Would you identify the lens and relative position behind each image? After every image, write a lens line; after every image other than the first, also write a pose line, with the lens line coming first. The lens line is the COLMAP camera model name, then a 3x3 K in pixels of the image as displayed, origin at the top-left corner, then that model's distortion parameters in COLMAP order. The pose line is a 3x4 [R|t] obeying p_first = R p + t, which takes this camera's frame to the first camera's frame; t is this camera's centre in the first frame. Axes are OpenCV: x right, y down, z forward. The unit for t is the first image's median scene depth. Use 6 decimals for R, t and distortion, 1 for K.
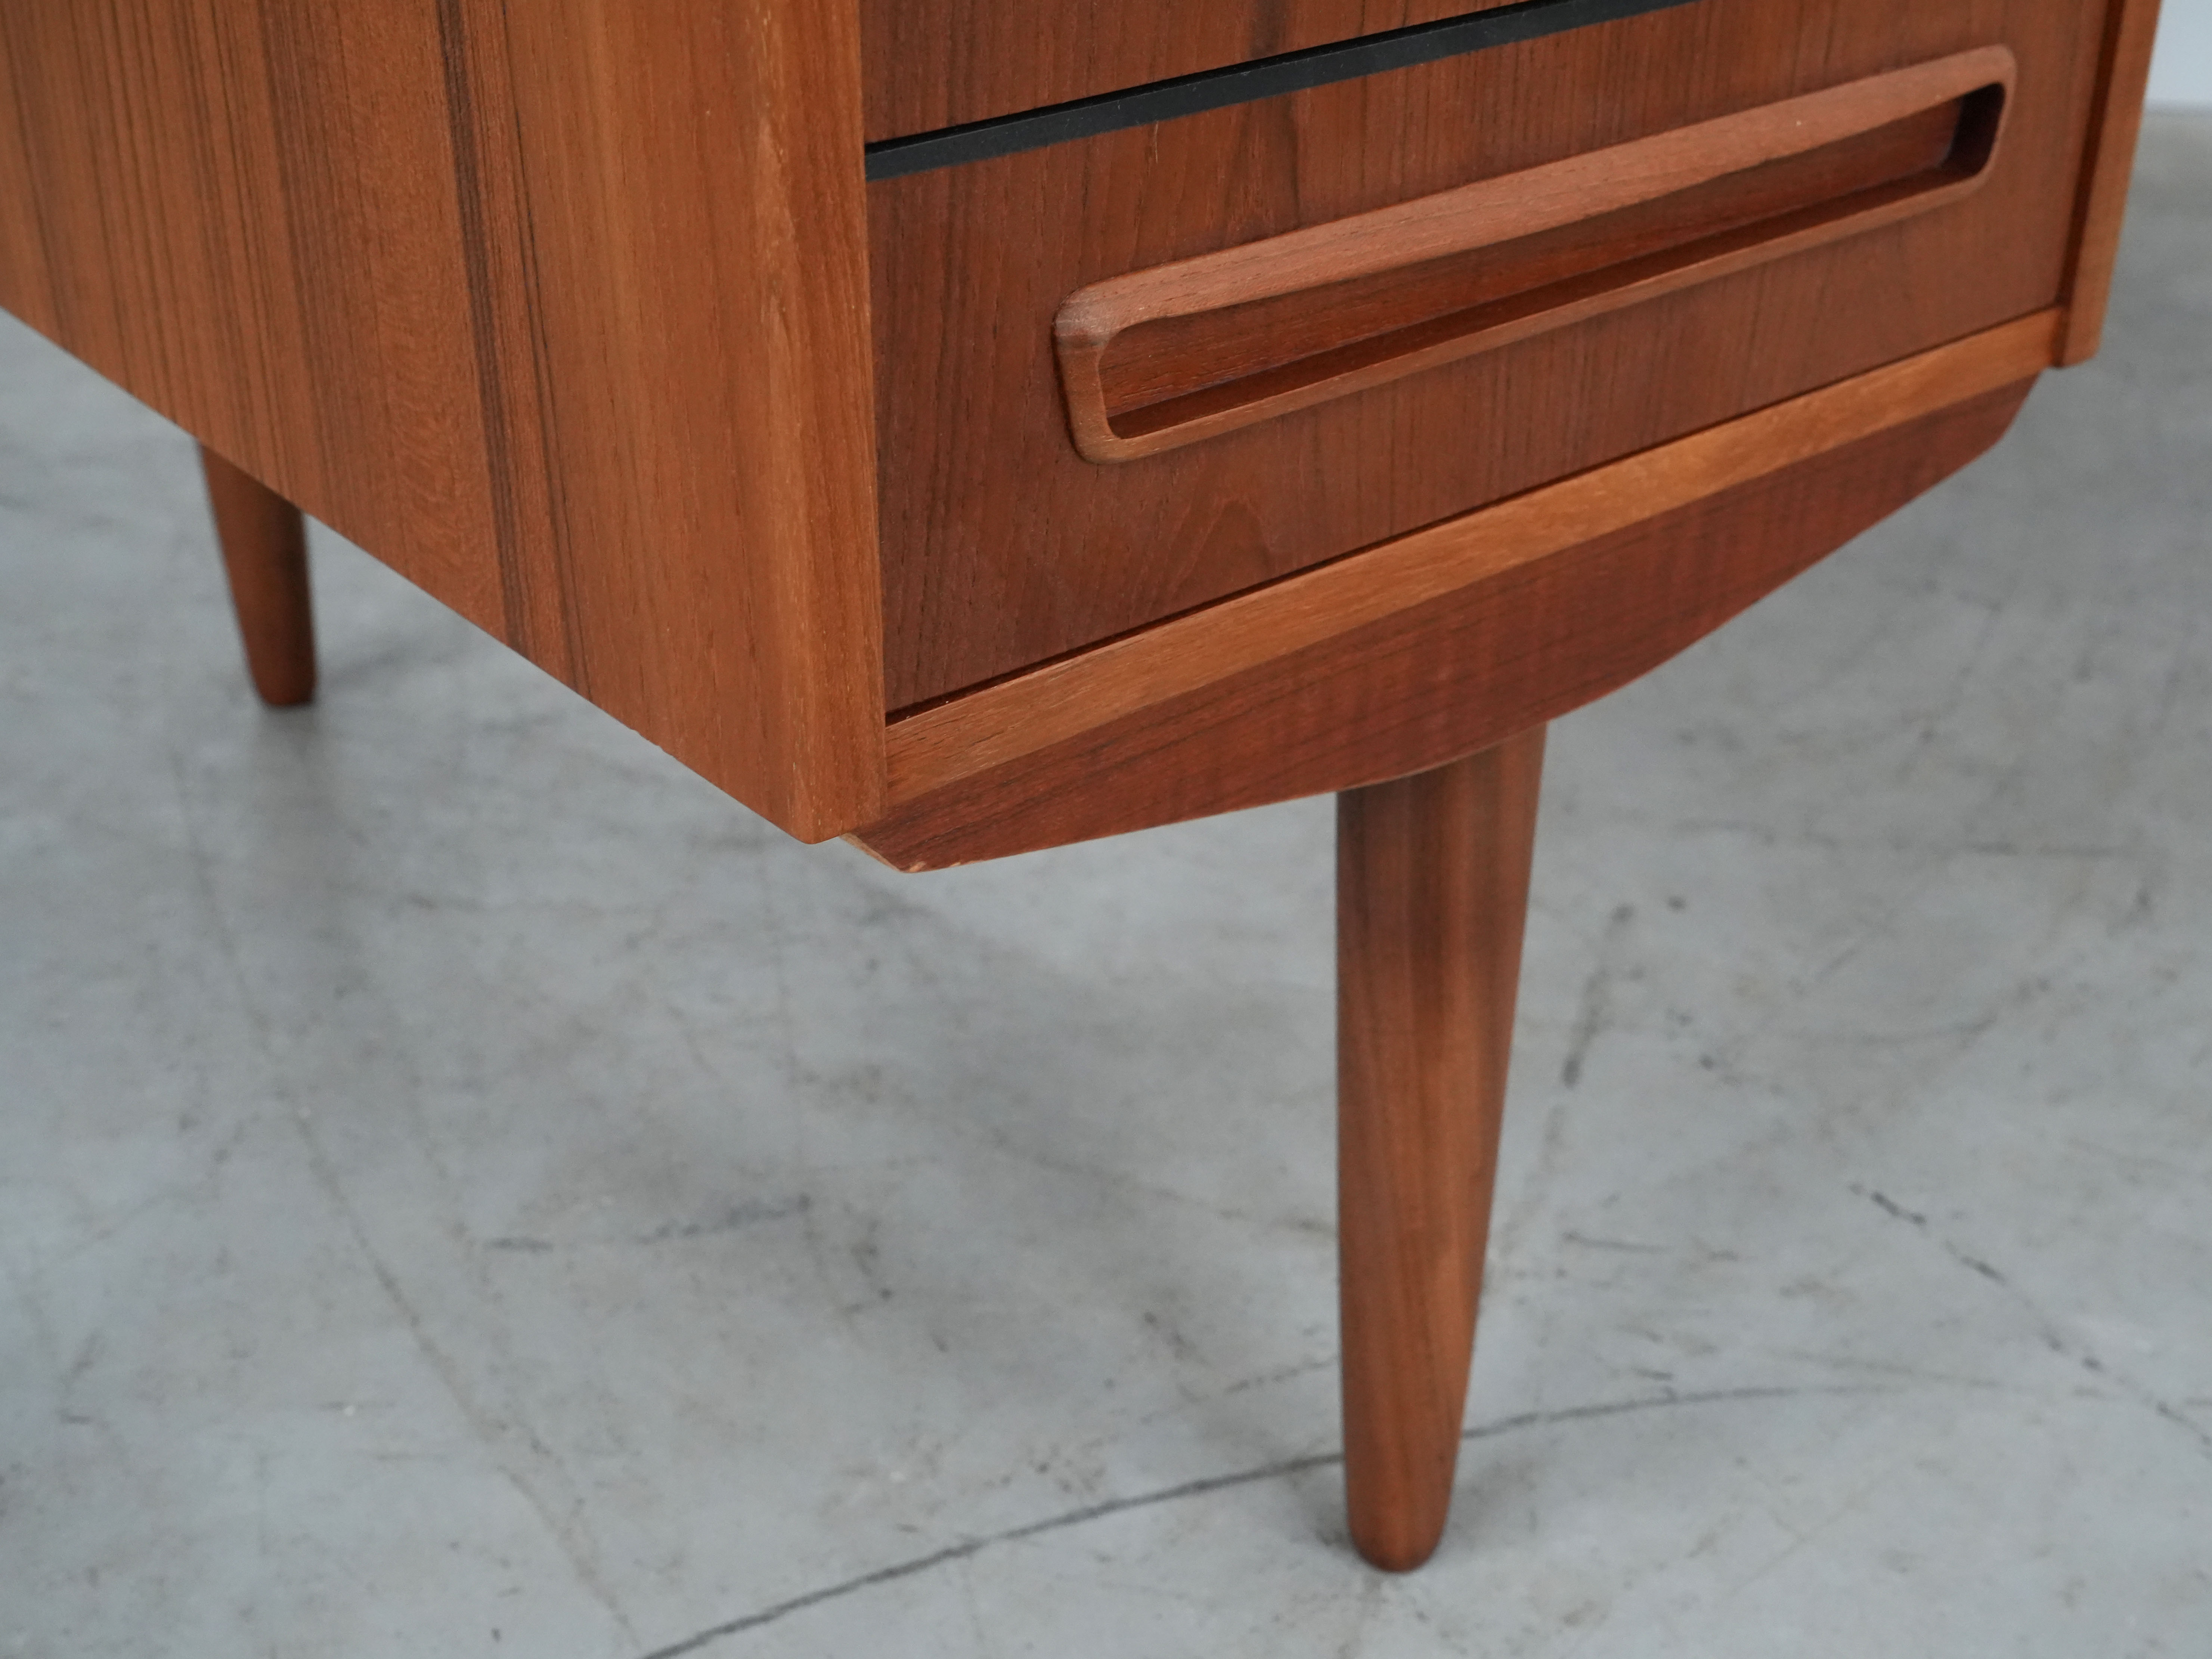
lens RADIAL K [[3023.1, 0, 1196.0], [0, 3023.1, 868.1], [0, 0, 1]] dist [-0.001814, 0.033739]
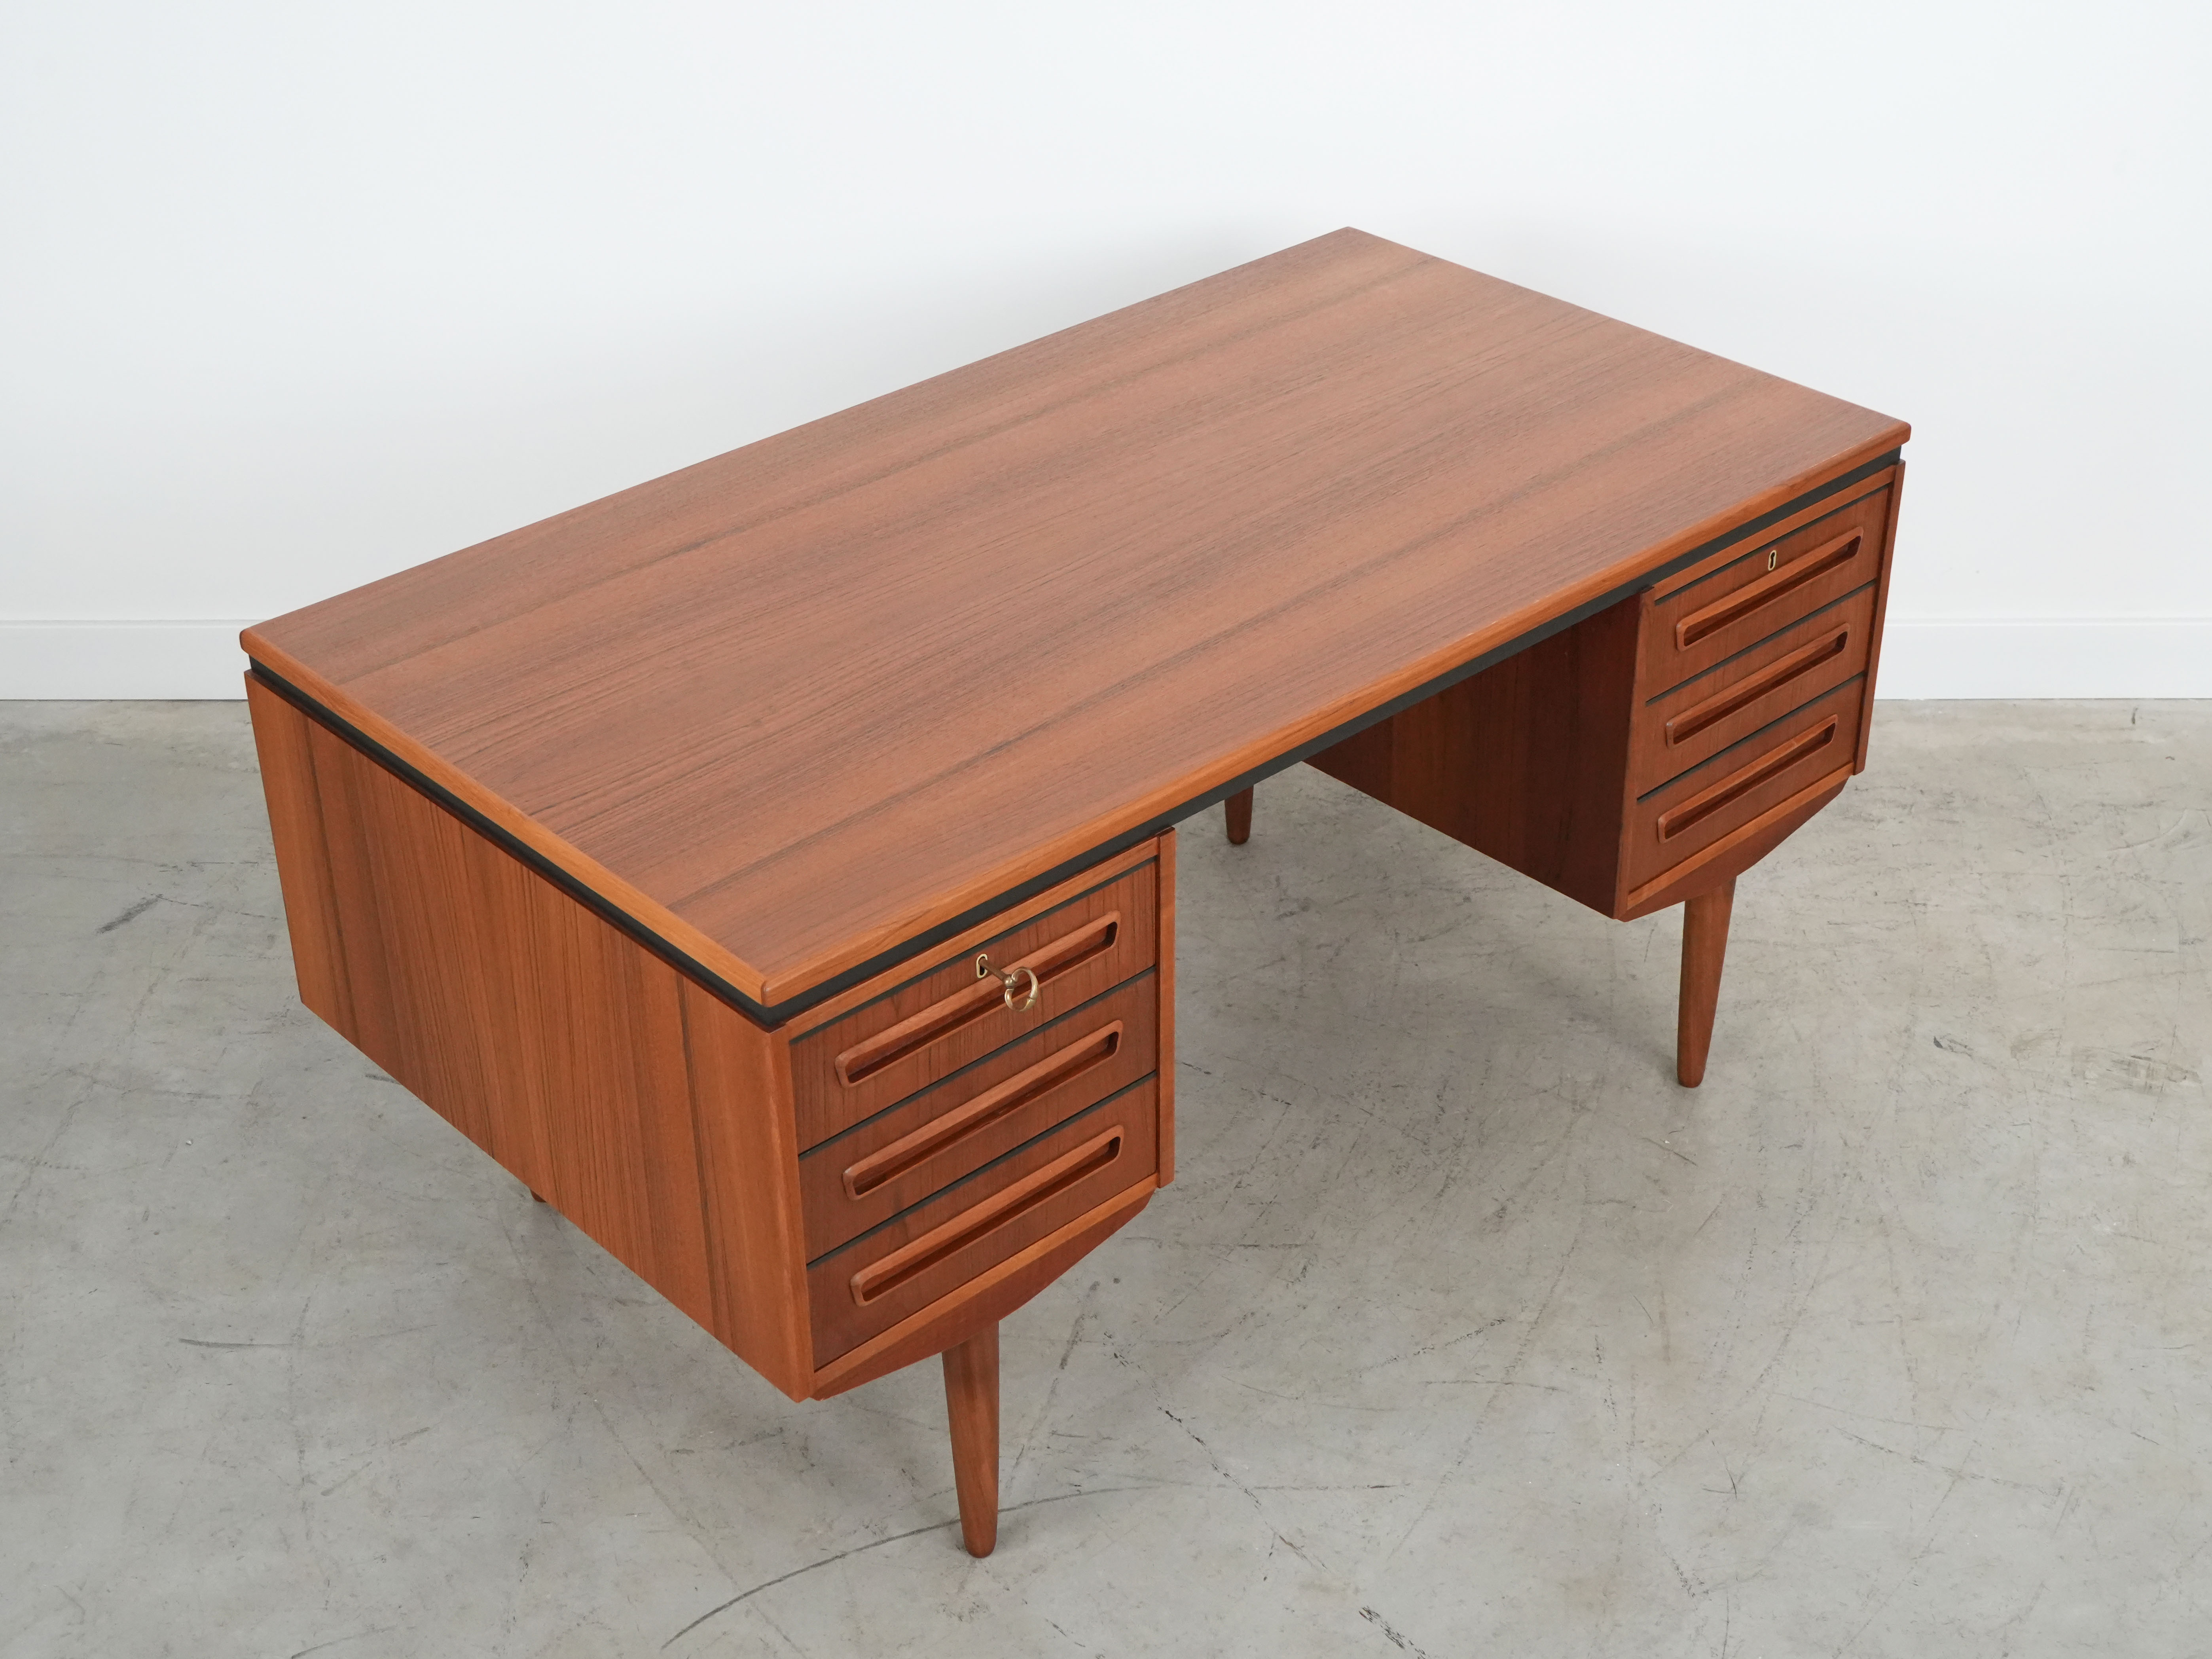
lens RADIAL K [[3083.6, 0, 1077.3], [0, 3083.6, 824.1], [0, 0, 1]] dist [0.024352, 0.032022]
pose [[0.999304, -0.037246, 0.001883, 0.185031], [0.037207, 0.999152, 0.017624, -0.565978], [-0.002538, -0.017542, 0.999843, -2.137358]]
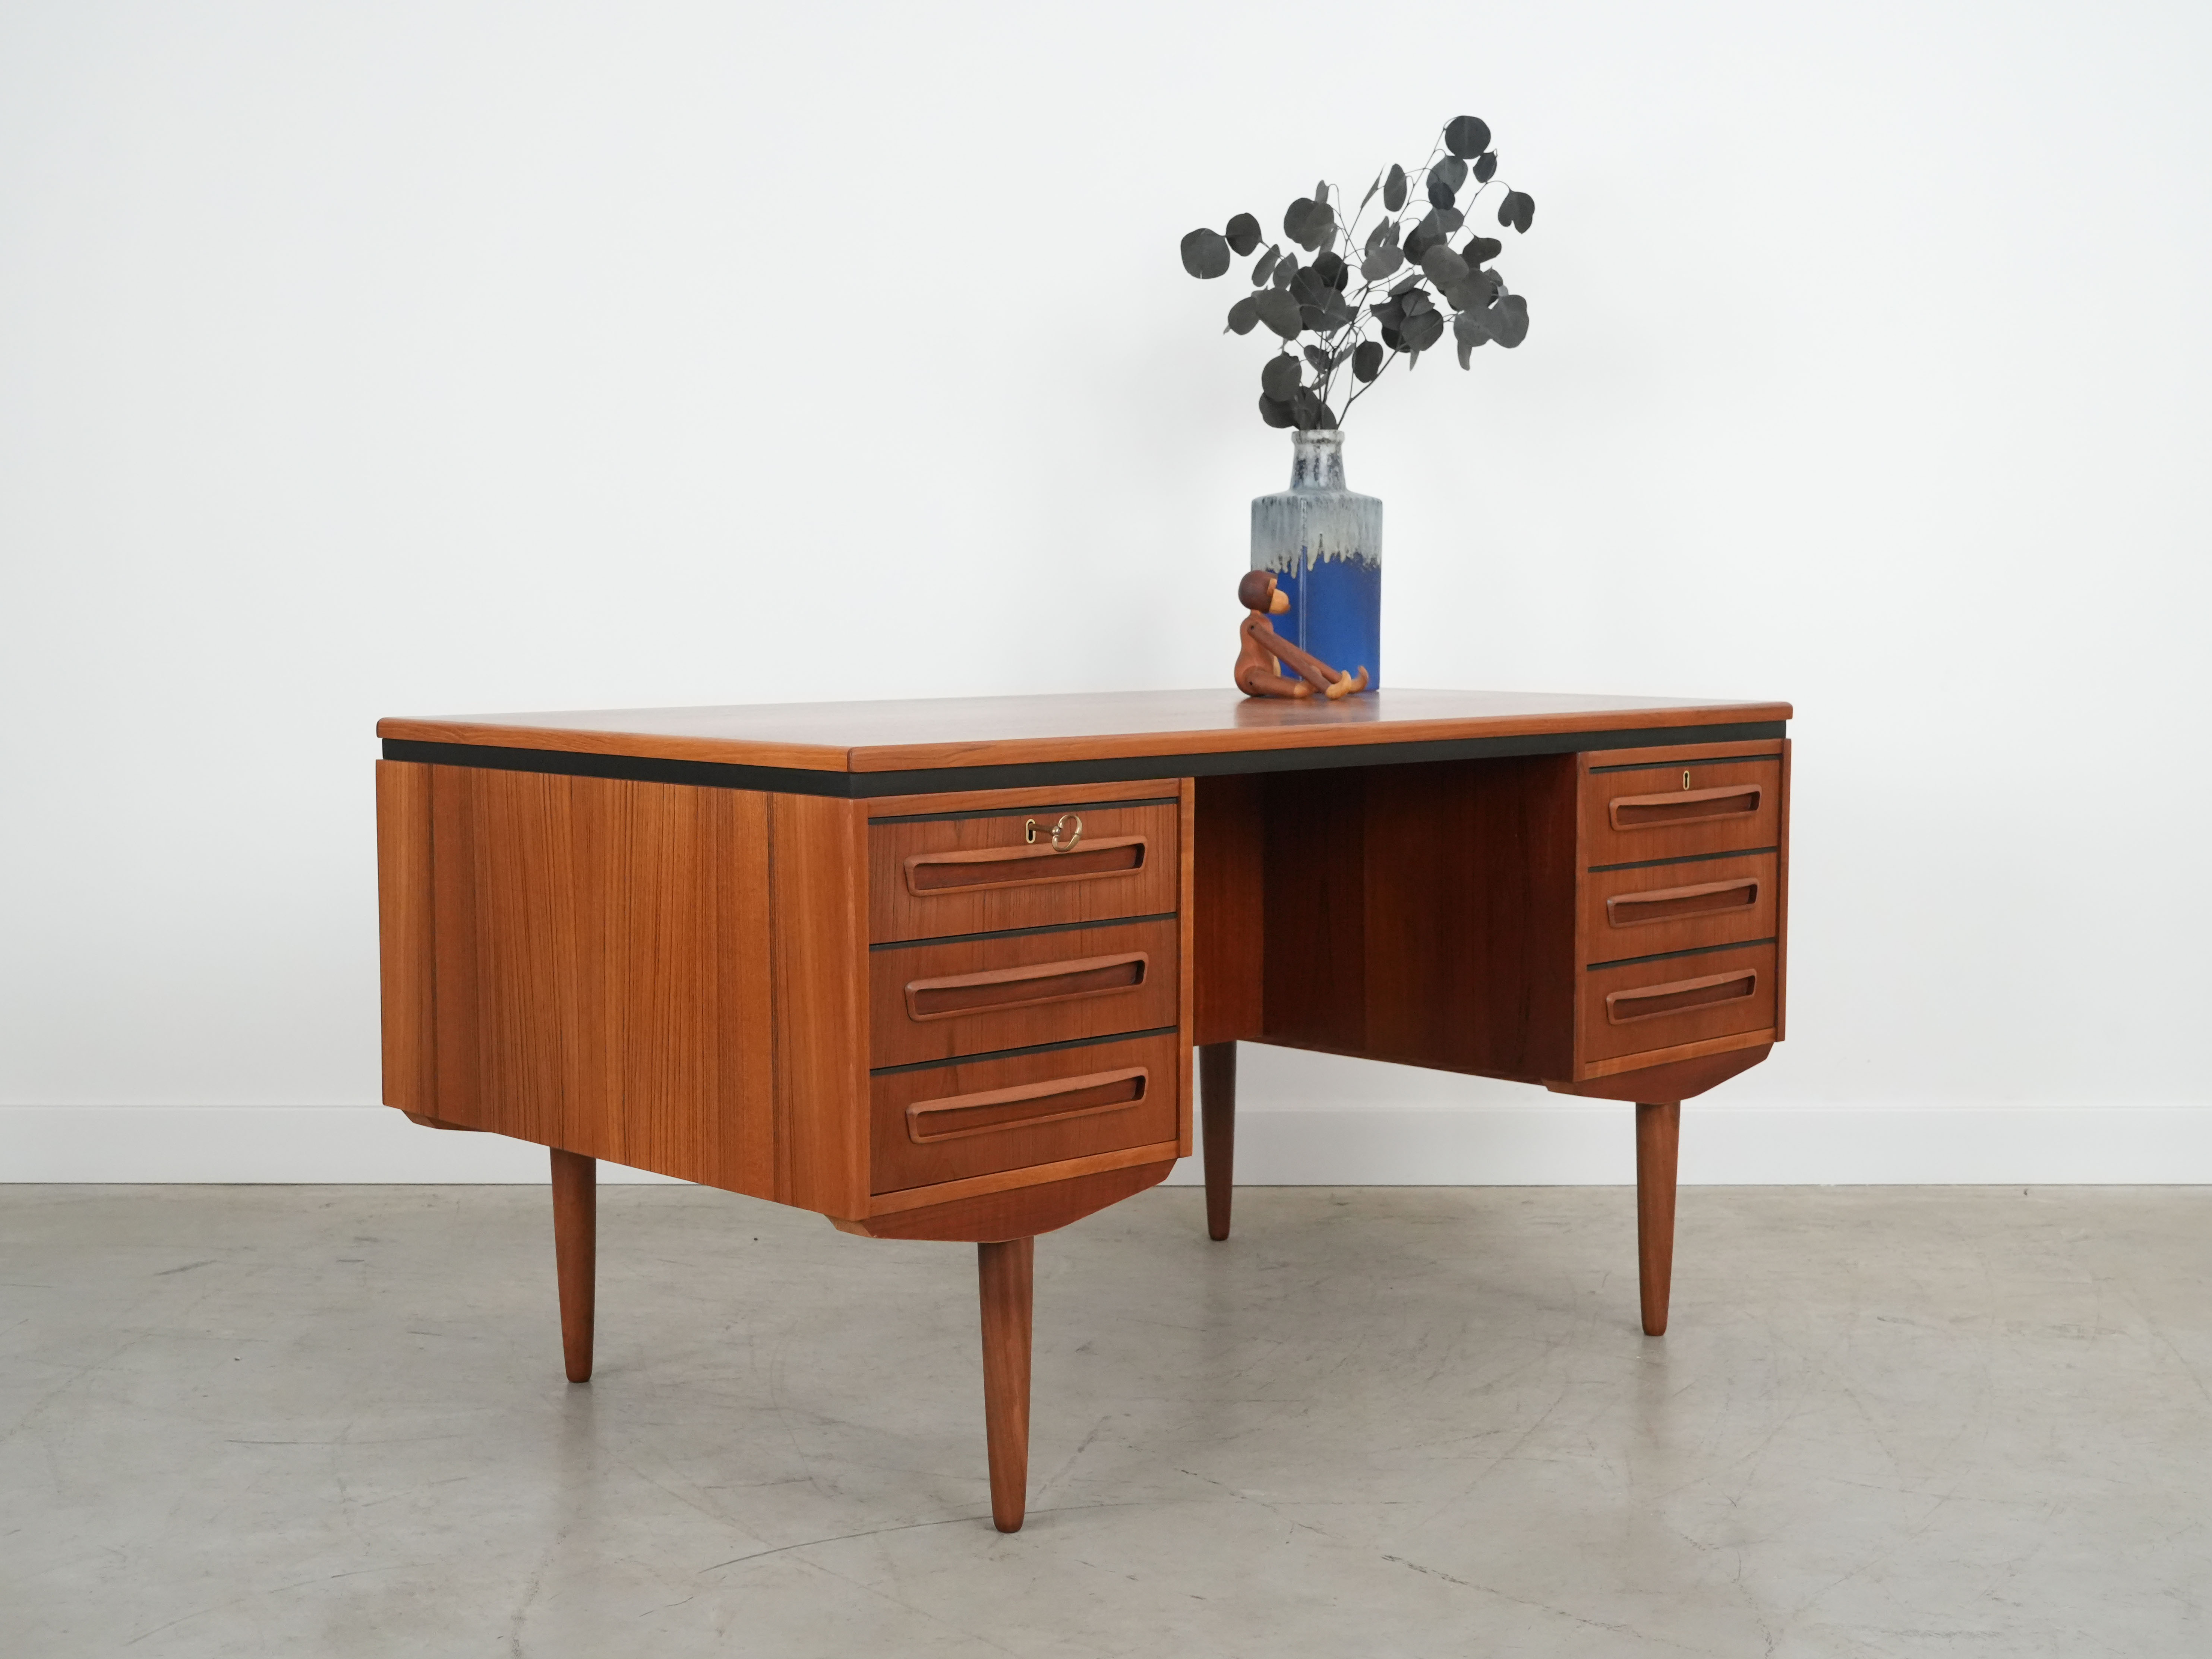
lens RADIAL K [[2912.2, 0, 1063.9], [0, 2912.2, 832.7], [0, 0, 1]] dist [0.017830, 0.052132]
pose [[0.998920, -0.021706, 0.041093, 0.013708], [0.036999, 0.906515, -0.420549, 0.845422], [-0.028123, 0.421615, 0.906339, -2.074035]]
